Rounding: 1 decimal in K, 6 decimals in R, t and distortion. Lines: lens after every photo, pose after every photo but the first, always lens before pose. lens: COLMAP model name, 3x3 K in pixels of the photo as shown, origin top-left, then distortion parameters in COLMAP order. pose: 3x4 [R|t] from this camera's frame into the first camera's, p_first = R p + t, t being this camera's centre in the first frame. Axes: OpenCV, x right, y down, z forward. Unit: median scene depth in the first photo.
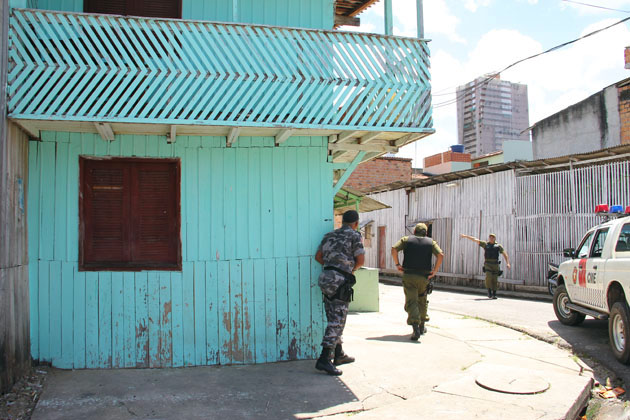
lens RADIAL K [[534.5, 0, 323.3], [0, 534.5, 217.2], [0, 0, 1]] dist [-0.173517, 0.159135]
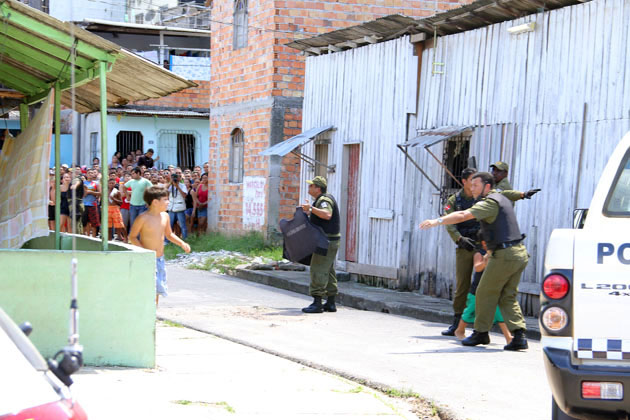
lens RADIAL K [[1534.5, 0, 316.5], [0, 1534.5, 226.4], [0, 0, 1]] dist [0.466075, 0.451247]
pose [[0.999275, 0.031101, -0.021946, 0.437092], [-0.029483, 0.997071, 0.070570, 0.001552], [0.024076, -0.069872, 0.997265, -0.114549]]
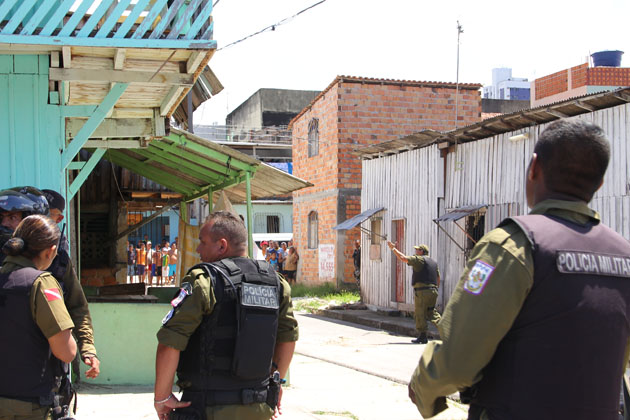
lens RADIAL K [[1056.3, 0, 316.3], [0, 1056.3, 221.6], [0, 0, 1]] dist [0.201264, 0.040772]
pose [[0.998423, -0.001662, -0.056107, 0.349775], [0.002809, 0.999789, 0.020366, -0.007334], [0.056061, -0.020492, 0.998217, -0.057687]]
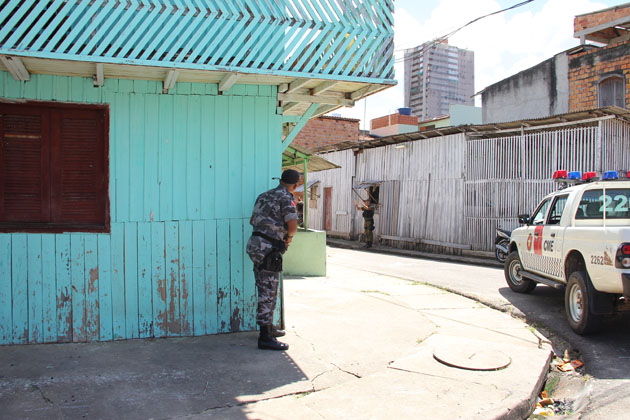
lens RADIAL K [[534.5, 0, 323.3], [0, 534.5, 217.2], [0, 0, 1]] dist [-0.173517, 0.159135]
pose [[0.994320, 0.015433, 0.105309, -0.005284], [-0.023137, 0.997113, 0.072324, 0.004004], [-0.103889, -0.074350, 0.991806, 0.094005]]
